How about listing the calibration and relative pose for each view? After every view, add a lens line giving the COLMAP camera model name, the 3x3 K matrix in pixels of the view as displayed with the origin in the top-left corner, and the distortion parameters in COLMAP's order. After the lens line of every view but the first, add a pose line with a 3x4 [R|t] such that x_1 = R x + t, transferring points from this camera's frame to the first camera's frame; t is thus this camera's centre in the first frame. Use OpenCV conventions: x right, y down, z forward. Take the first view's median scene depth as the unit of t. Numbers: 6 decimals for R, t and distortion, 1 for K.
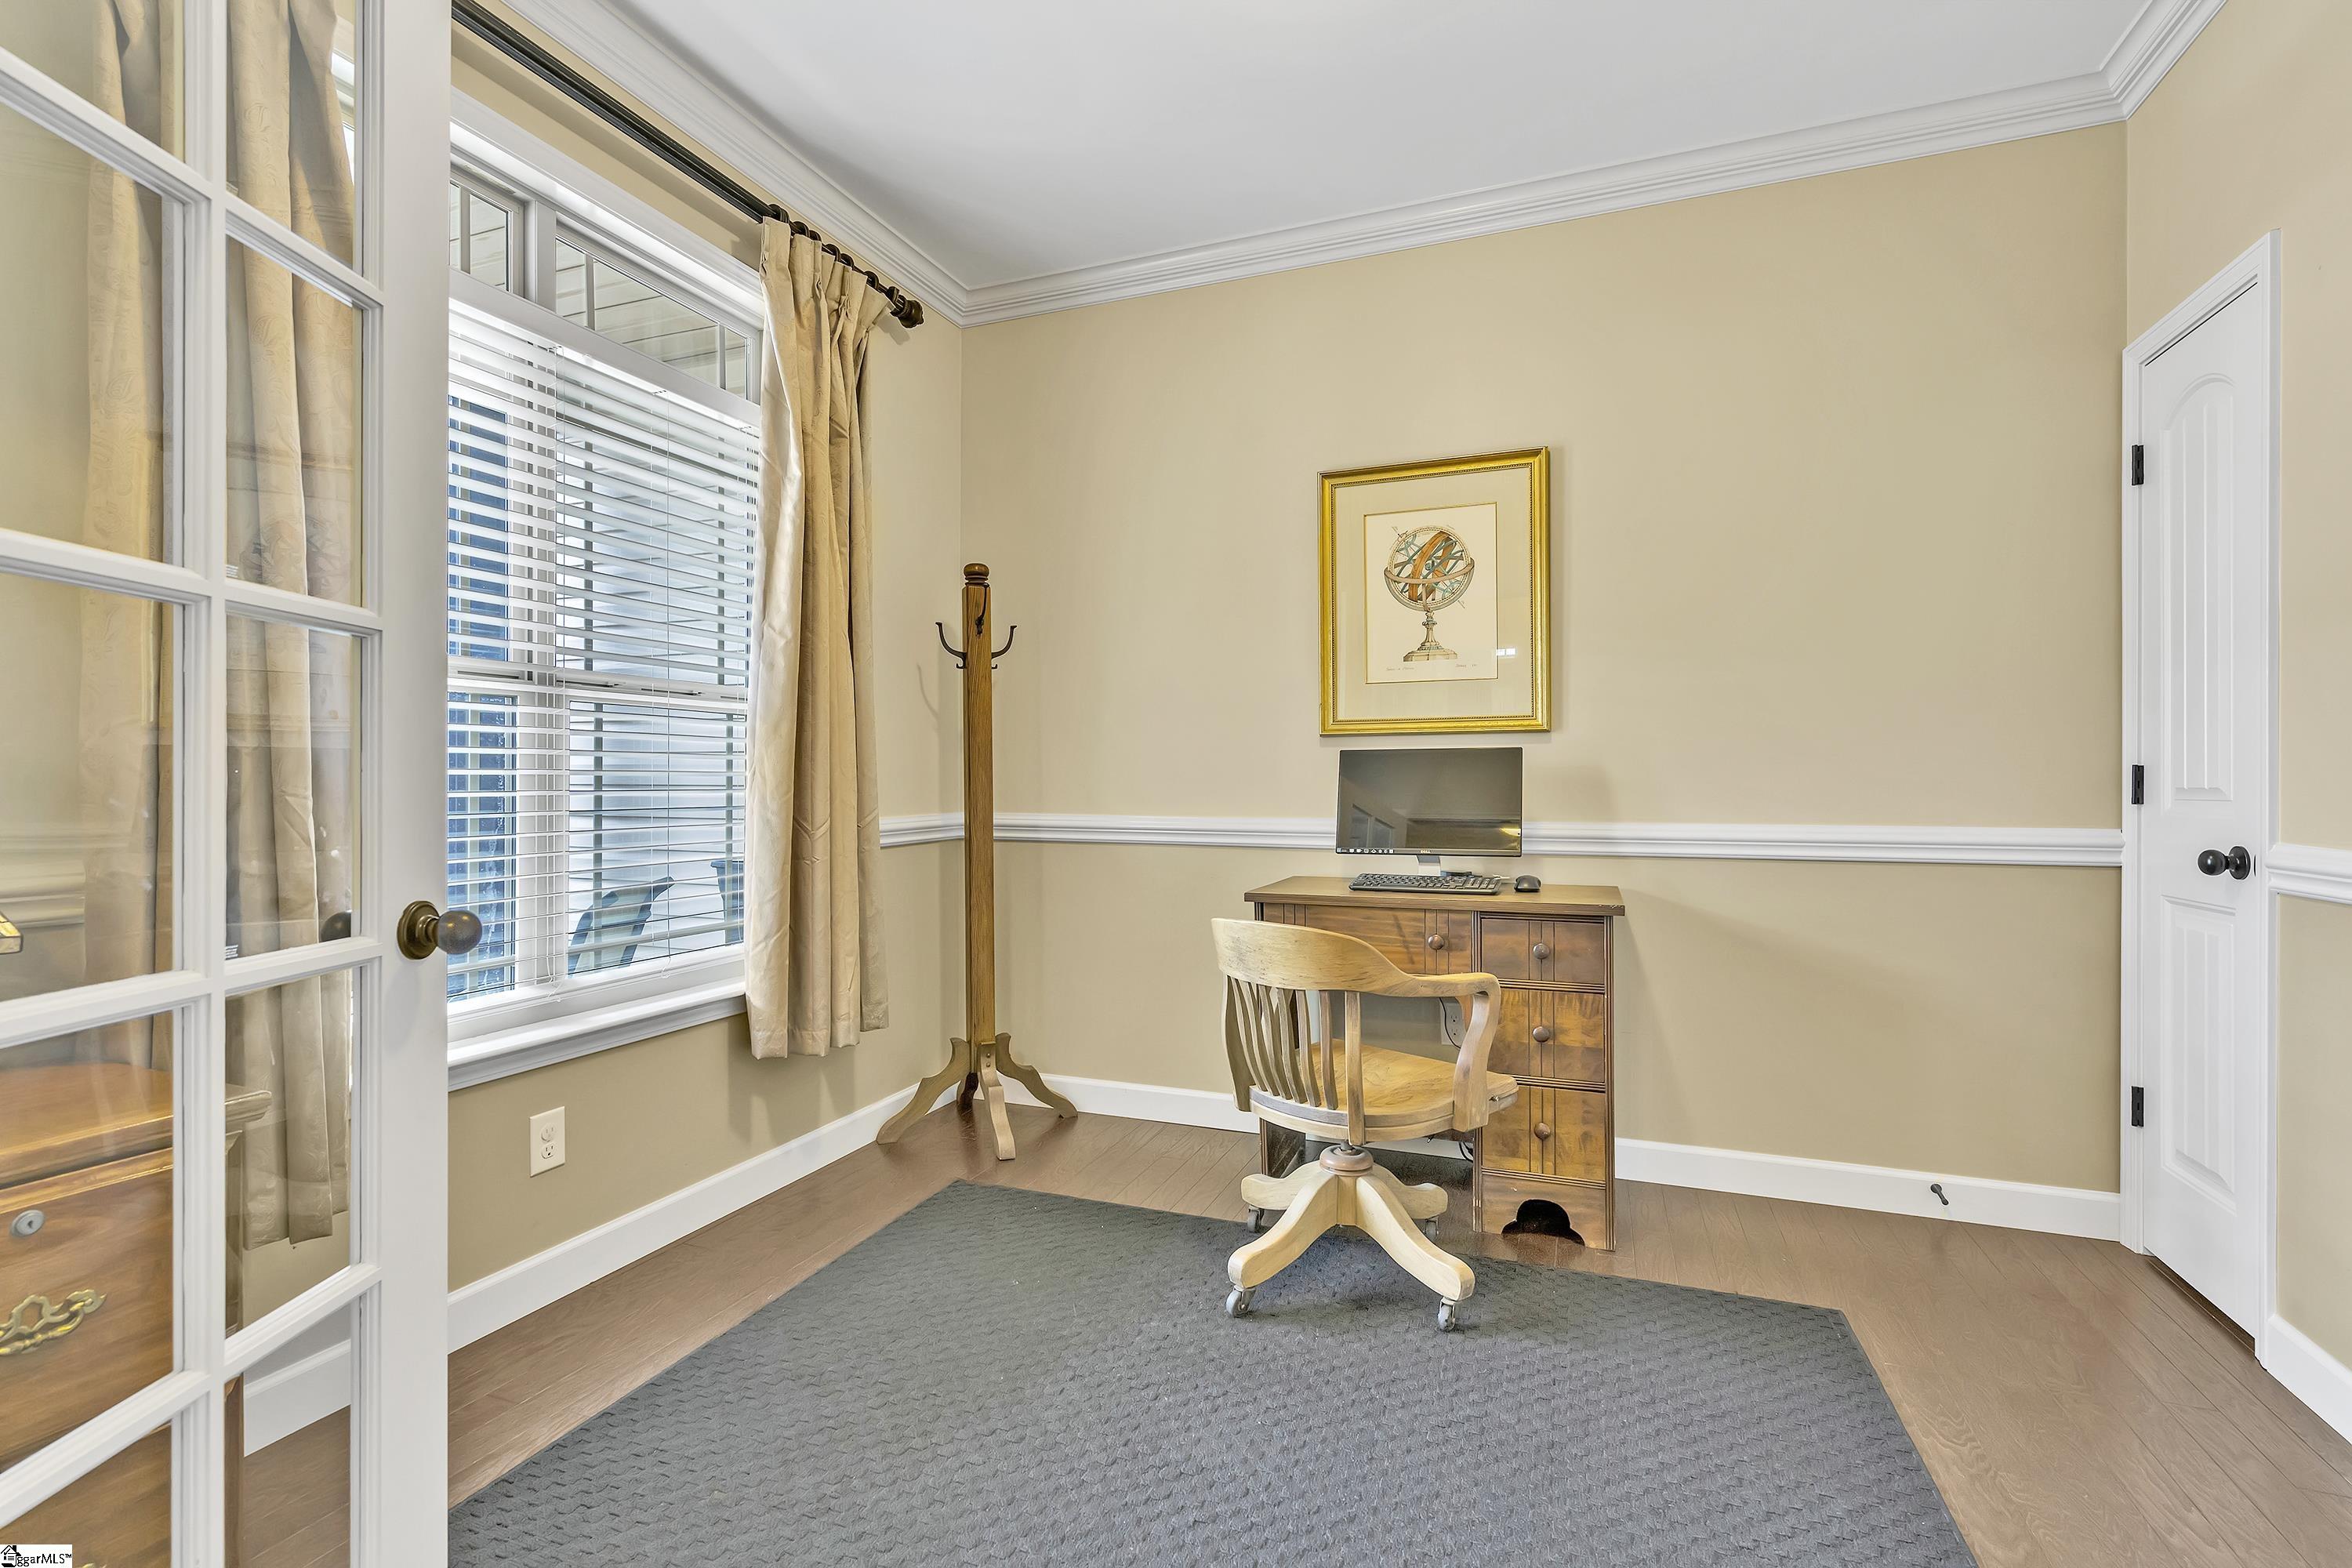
lens RADIAL K [[1062.6, 0, 1178.7], [0, 1062.6, 782.0], [0, 0, 1]] dist [0.000384, -0.000279]
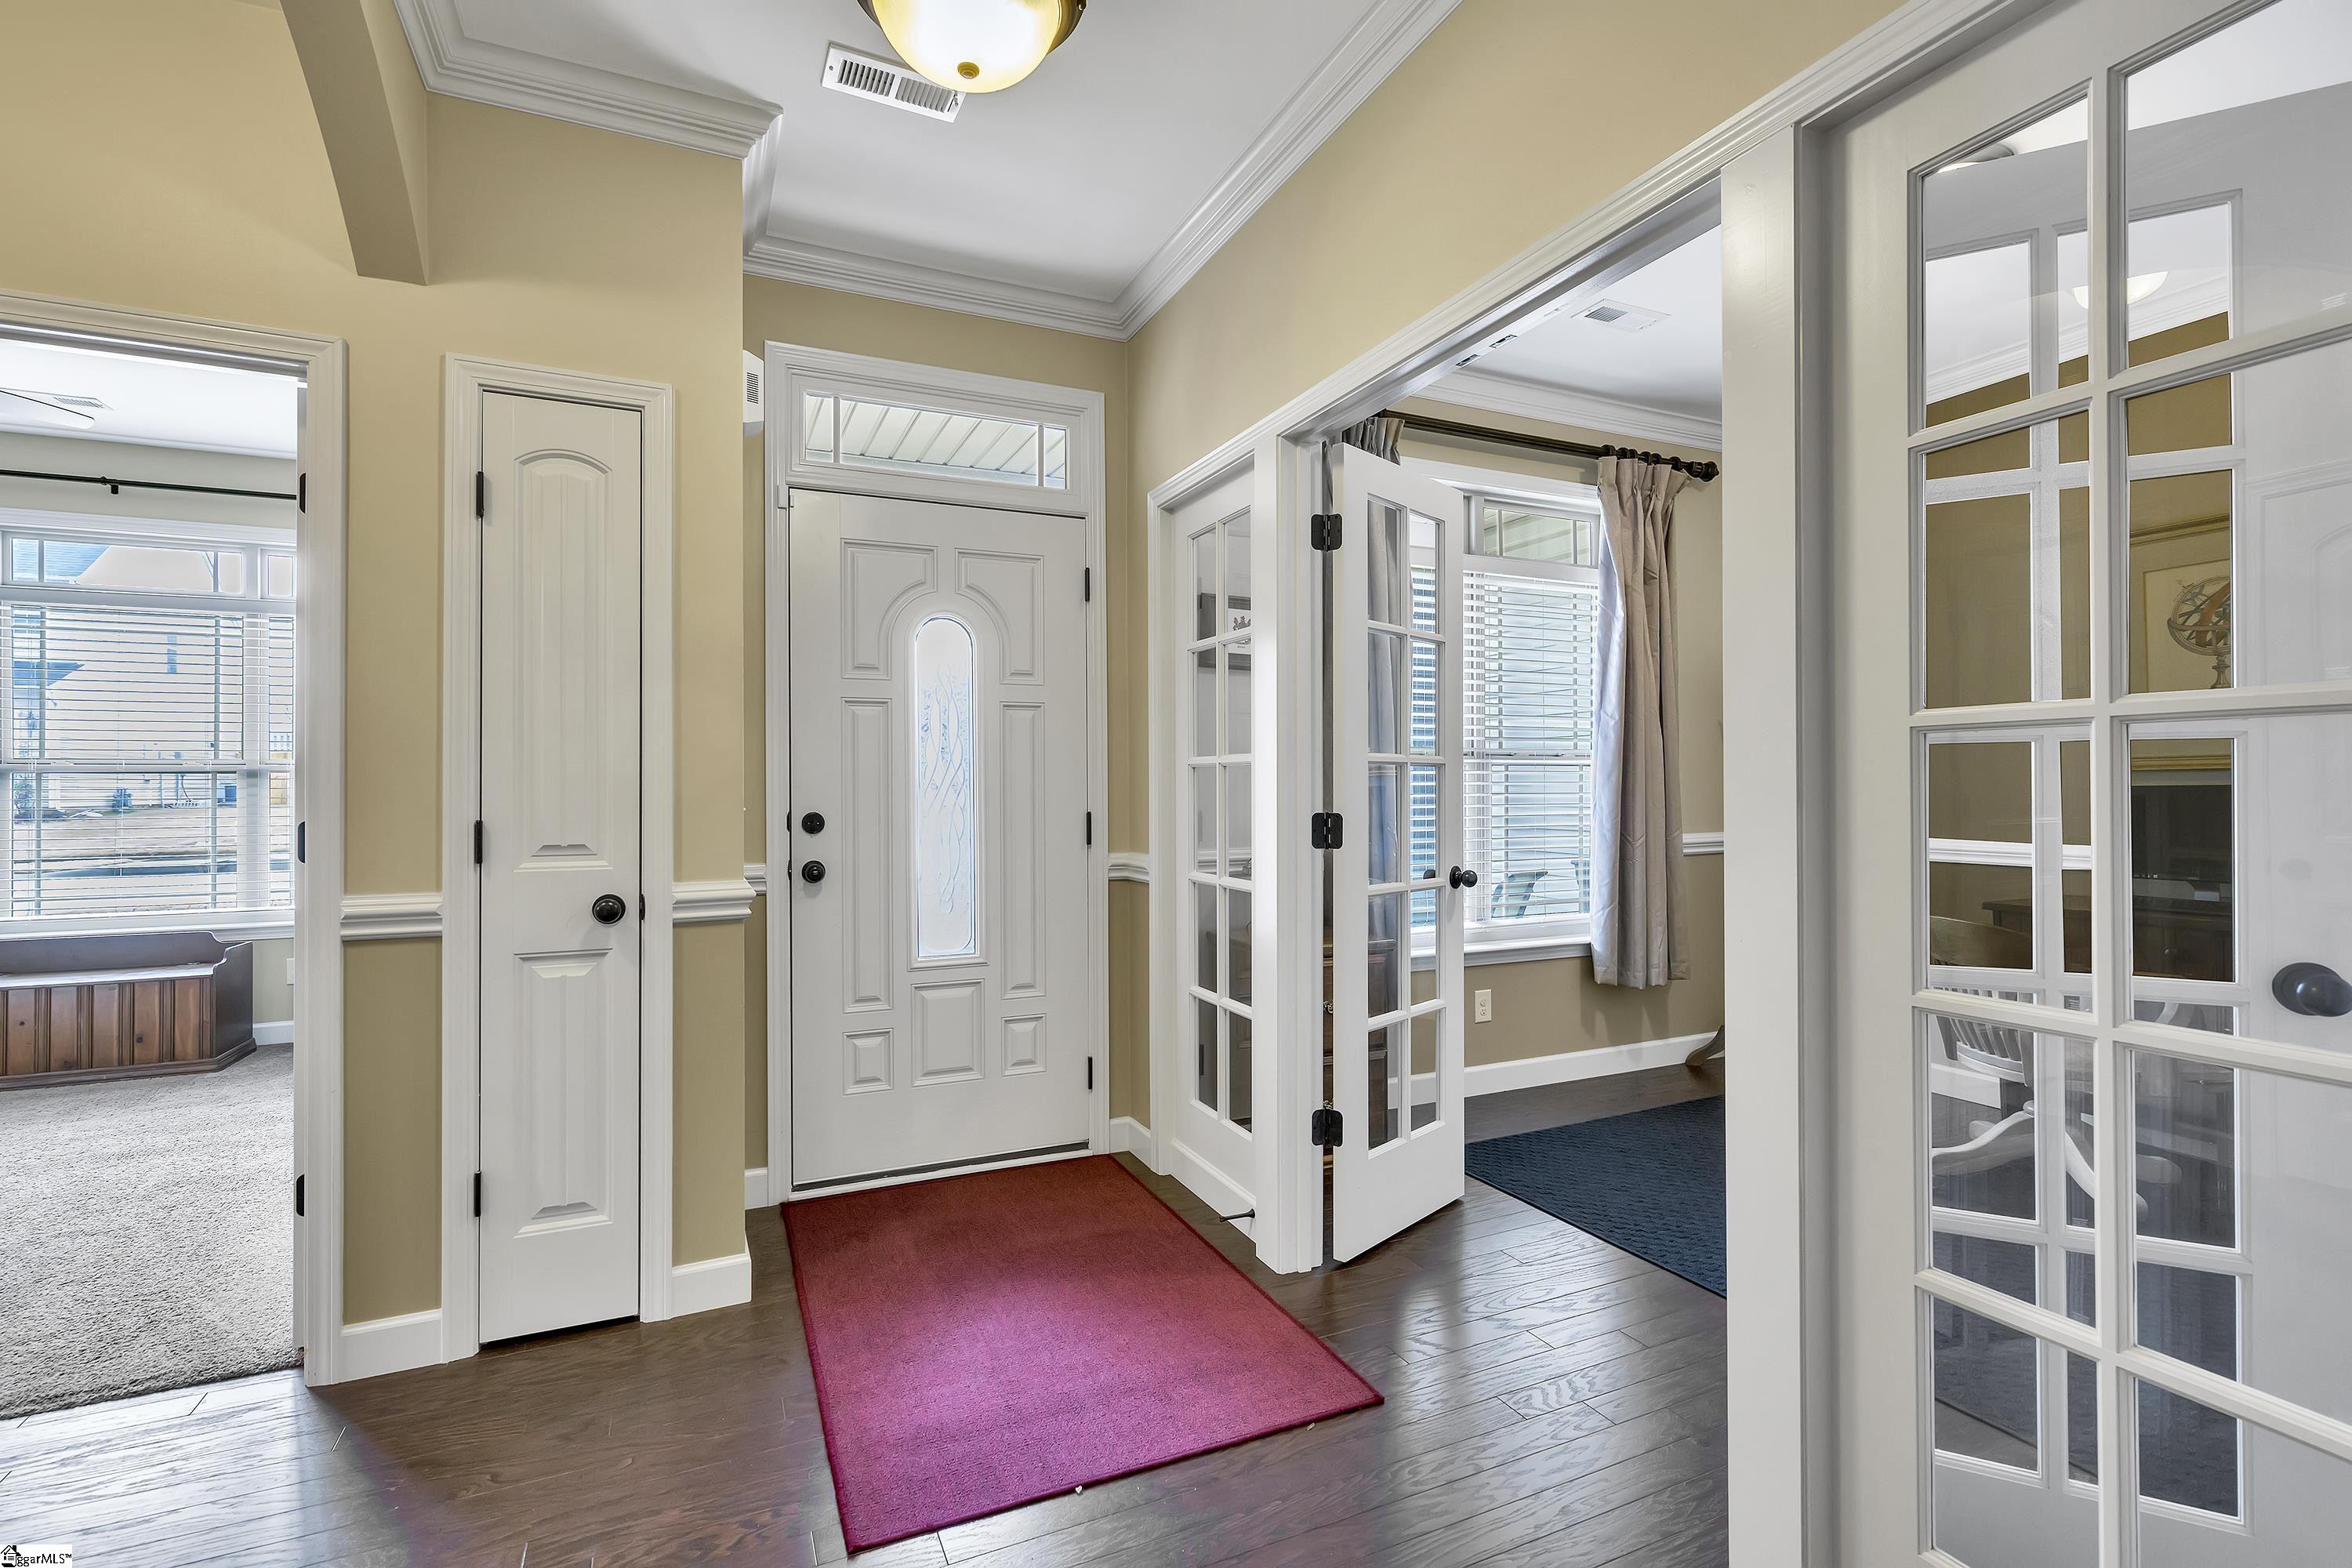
lens RADIAL K [[1062.6, 0, 1178.7], [0, 1062.6, 782.0], [0, 0, 1]] dist [0.000384, -0.000279]
pose [[0.716432, -0.006673, -0.697625, 0.262561], [0.002861, 0.999974, -0.006627, -0.033182], [0.697651, 0.002752, 0.716433, -0.572510]]
